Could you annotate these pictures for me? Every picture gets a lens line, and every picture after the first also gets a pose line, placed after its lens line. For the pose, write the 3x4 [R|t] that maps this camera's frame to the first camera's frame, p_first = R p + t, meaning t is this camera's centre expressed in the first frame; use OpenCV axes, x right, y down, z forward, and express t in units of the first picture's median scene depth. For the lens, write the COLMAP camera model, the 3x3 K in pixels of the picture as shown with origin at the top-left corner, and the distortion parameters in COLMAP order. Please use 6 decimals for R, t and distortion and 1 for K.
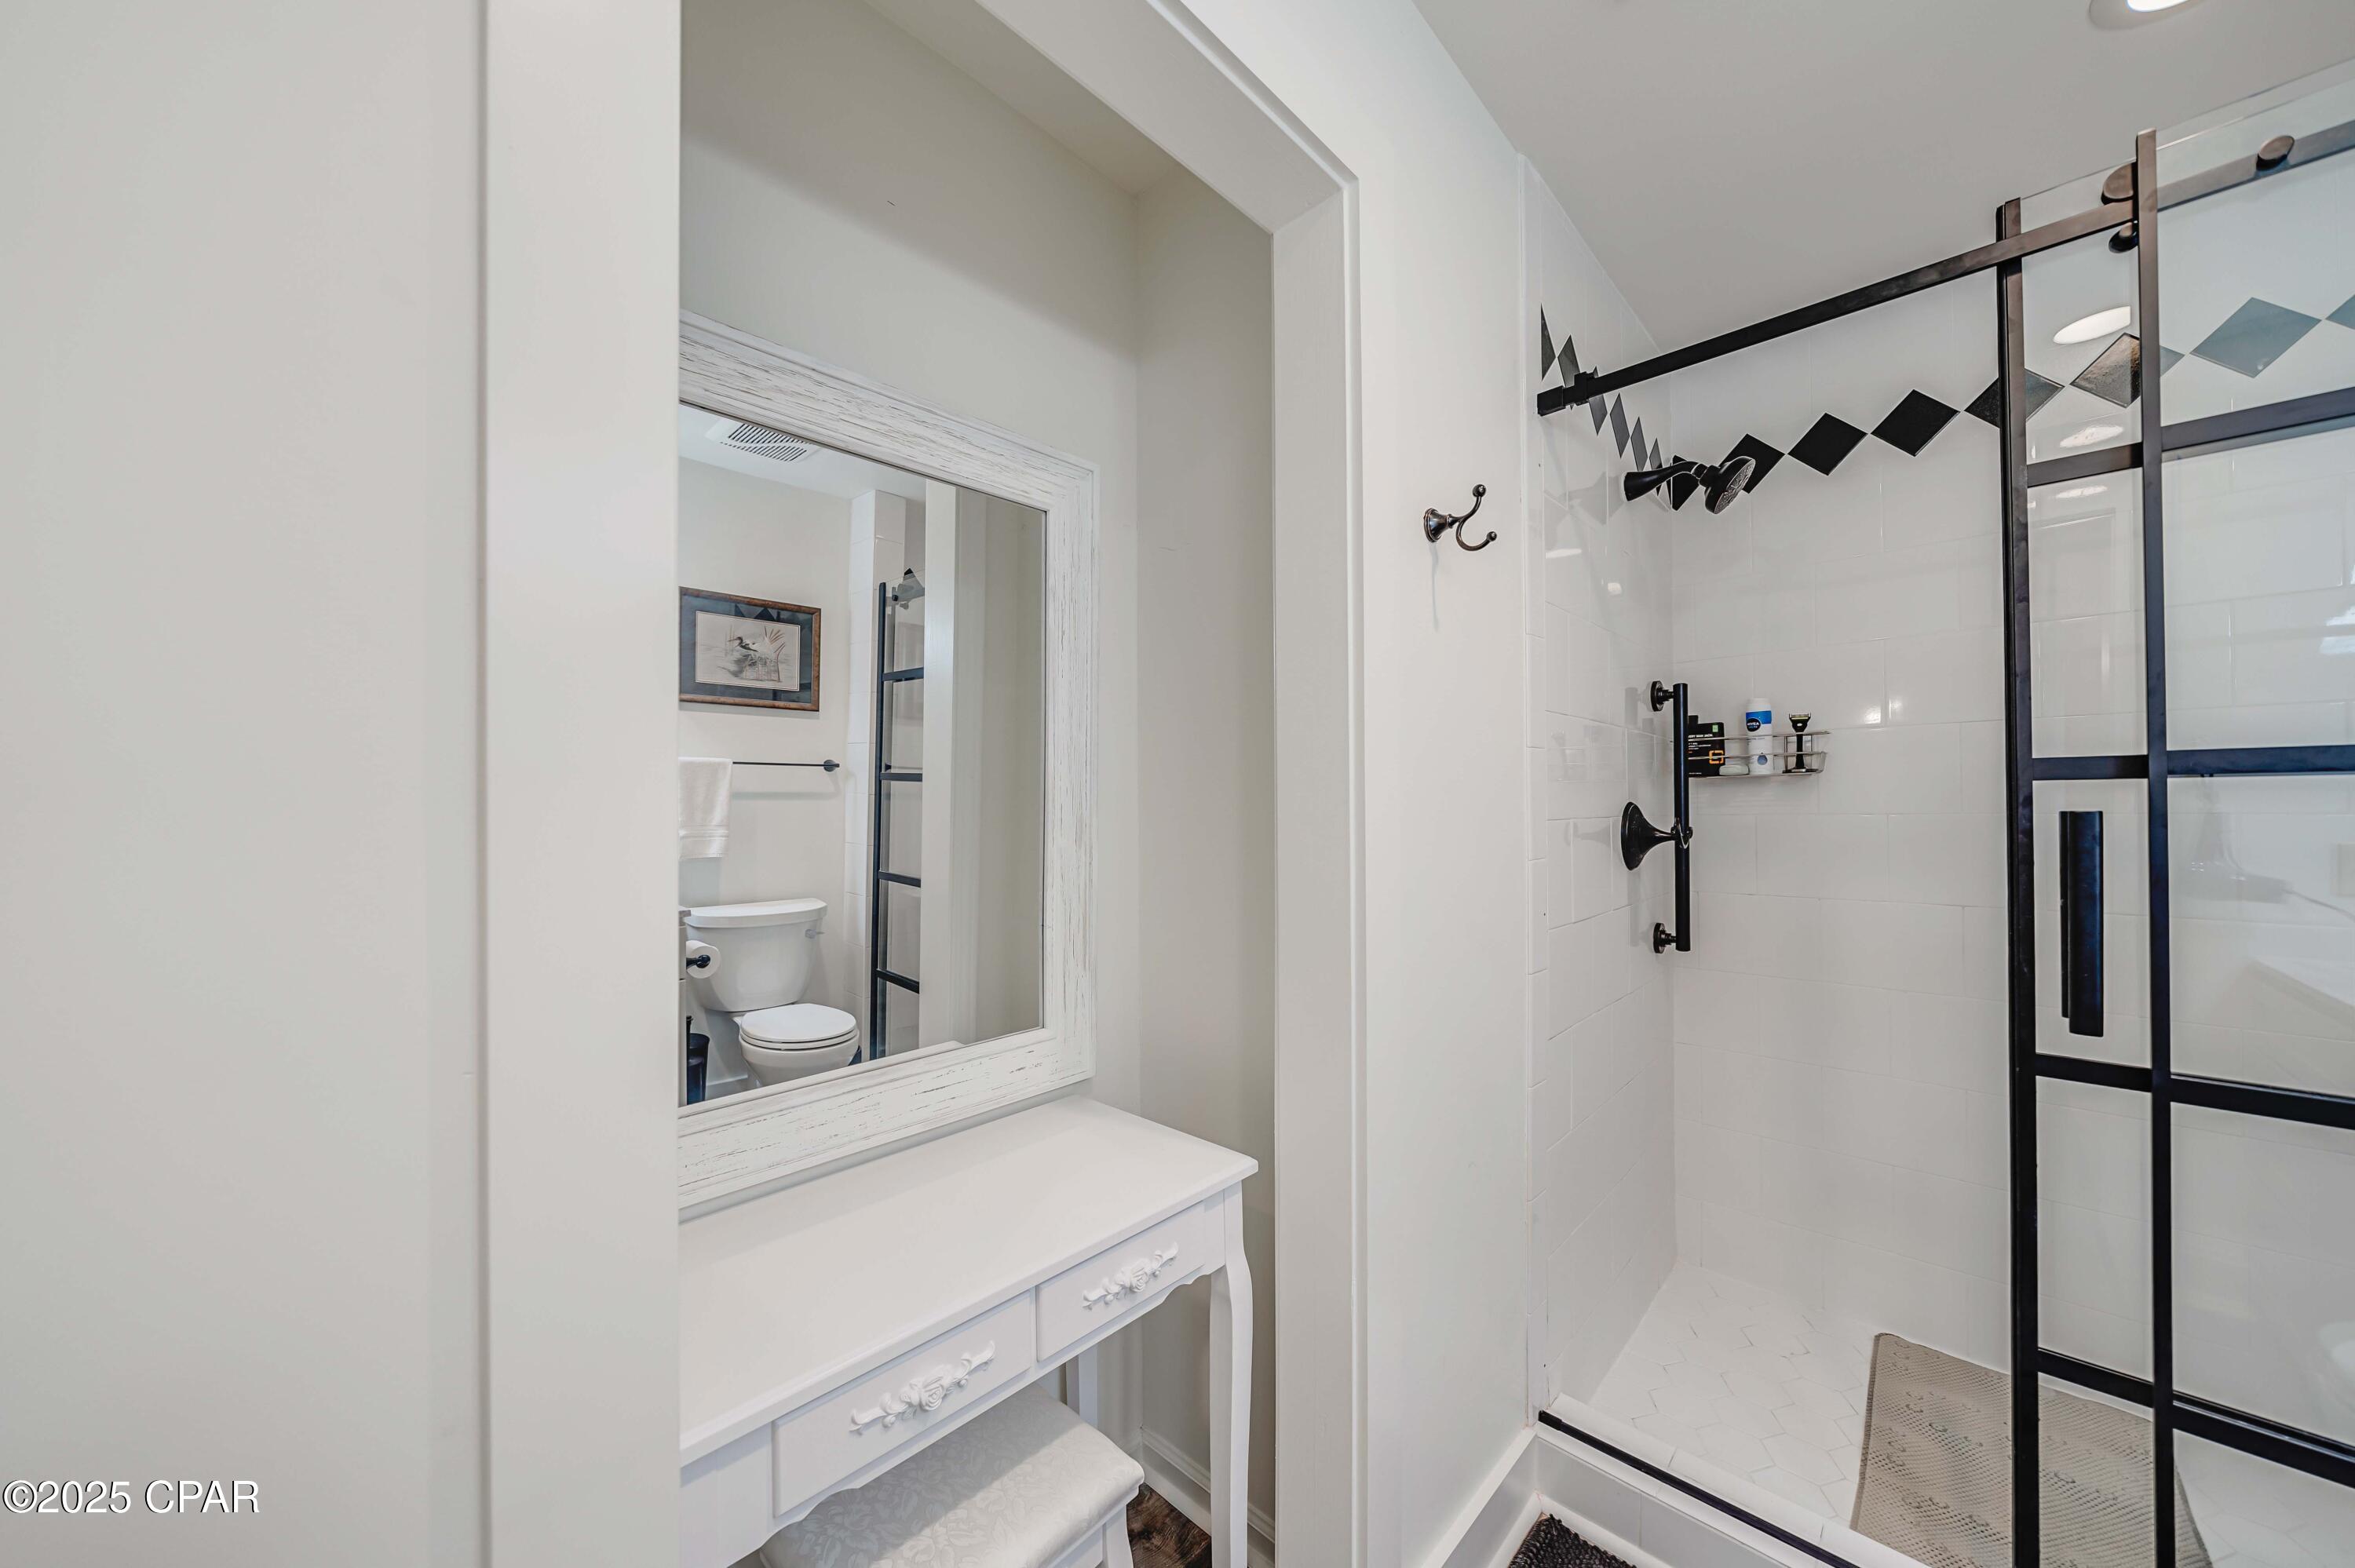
lens RADIAL K [[828.6, 0, 1167.7], [0, 828.6, 799.6], [0, 0, 1]] dist [-0.002681, -0.000260]
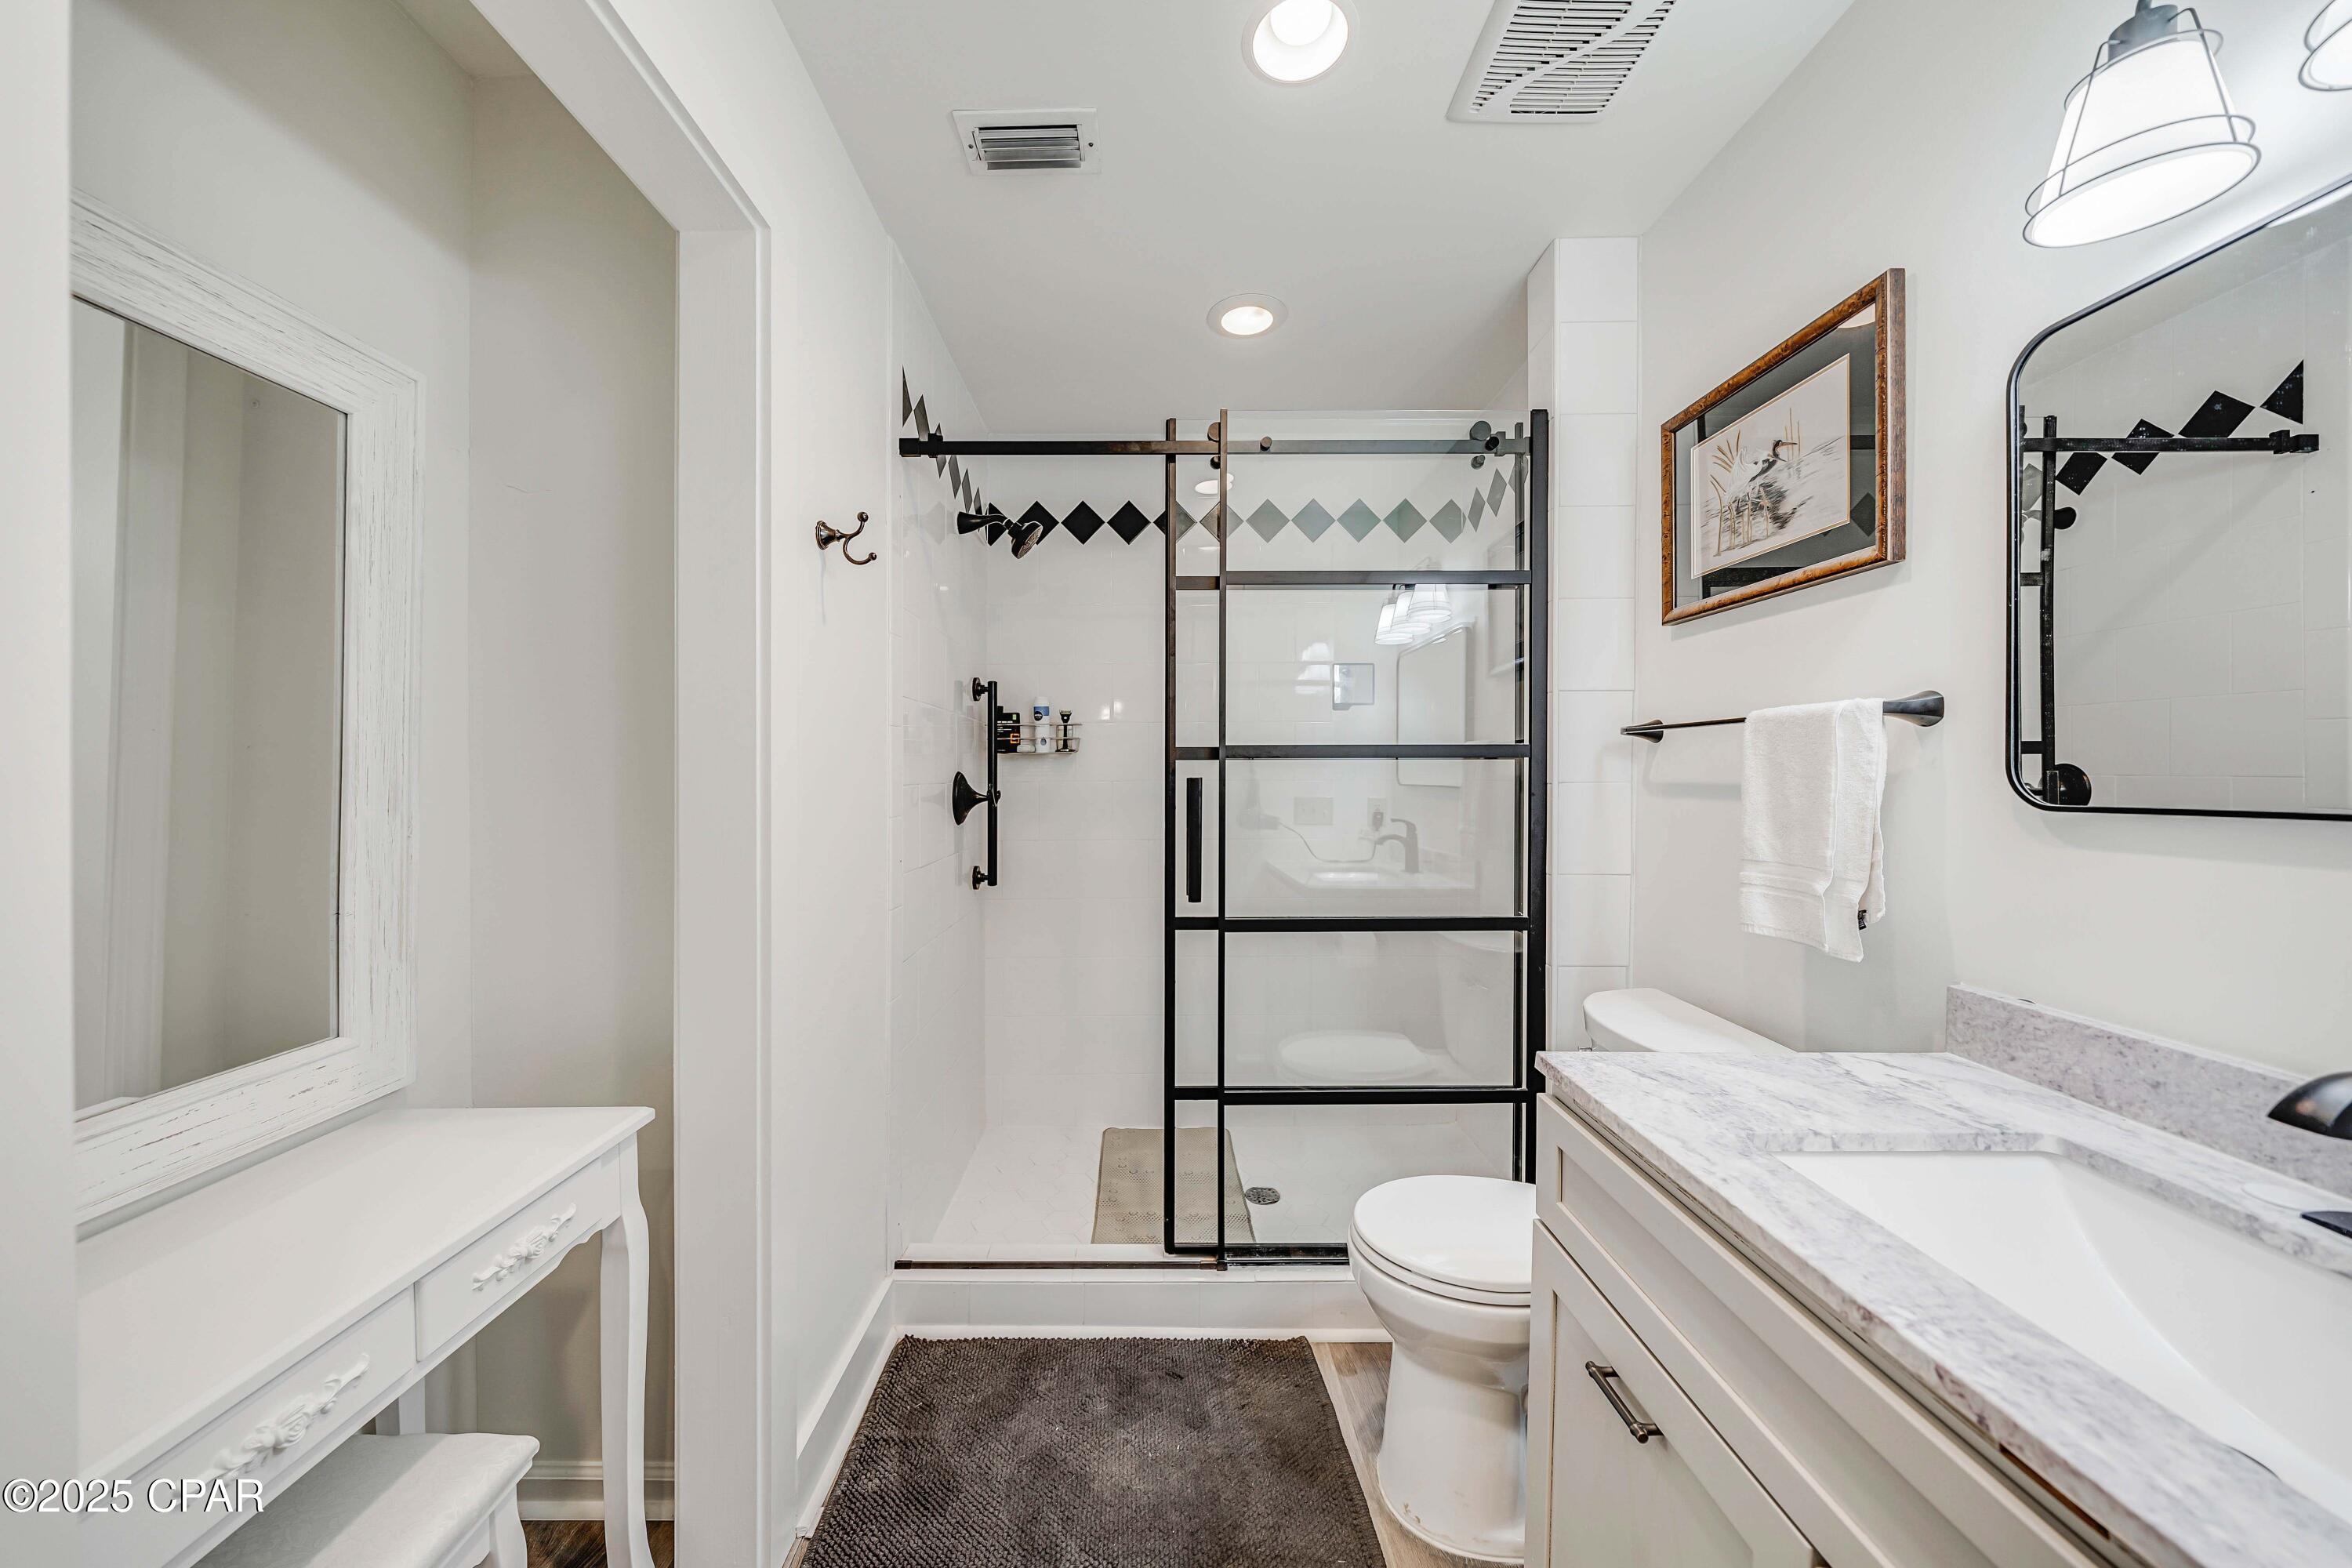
lens RADIAL K [[820.3, 0, 1158.7], [0, 820.3, 776.2], [0, 0, 1]] dist [0.000293, -0.000043]
pose [[0.716279, 0.004576, 0.697799, -0.134442], [-0.009407, 0.999951, 0.003099, 0.004349], [-0.697751, -0.008784, 0.716287, -0.156532]]
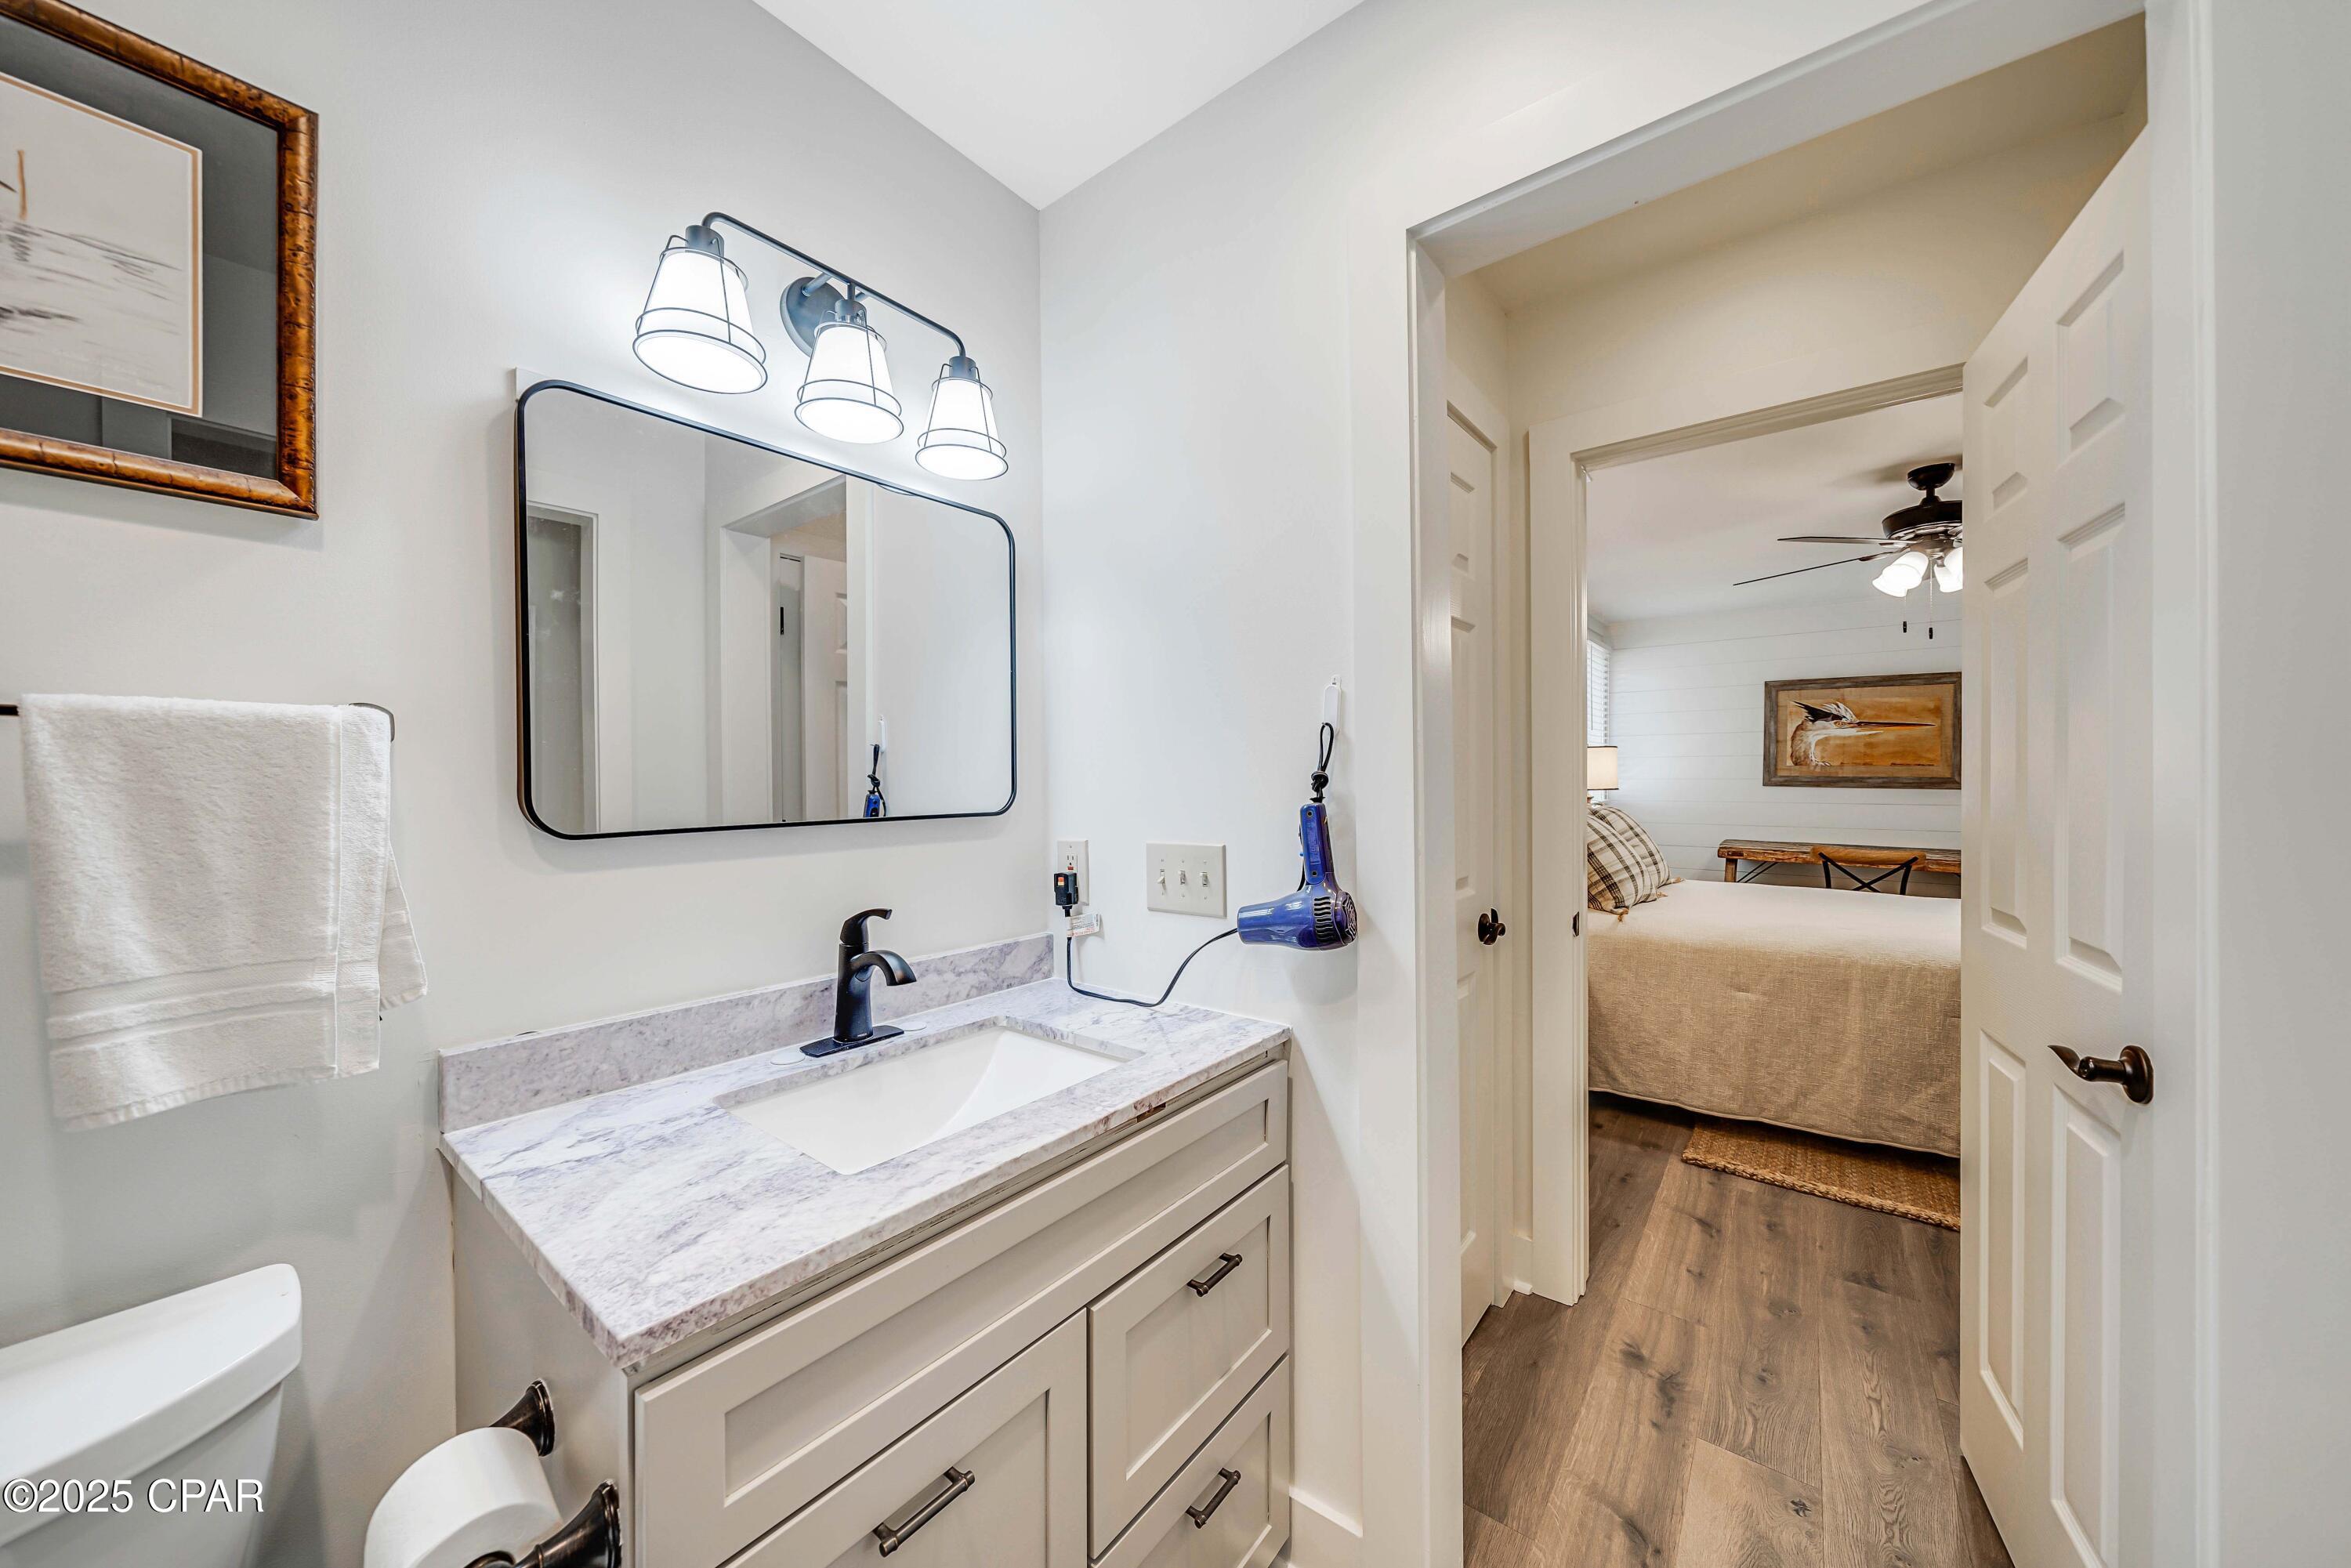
lens RADIAL K [[819.9, 0, 1158.2], [0, 819.9, 776.2], [0, 0, 1]] dist [0.000293, -0.000043]
pose [[-0.994688, 0.011072, -0.102338, 0.403887], [0.011855, 0.999905, -0.007044, -0.015535], [0.102250, -0.008219, -0.994725, 0.556589]]
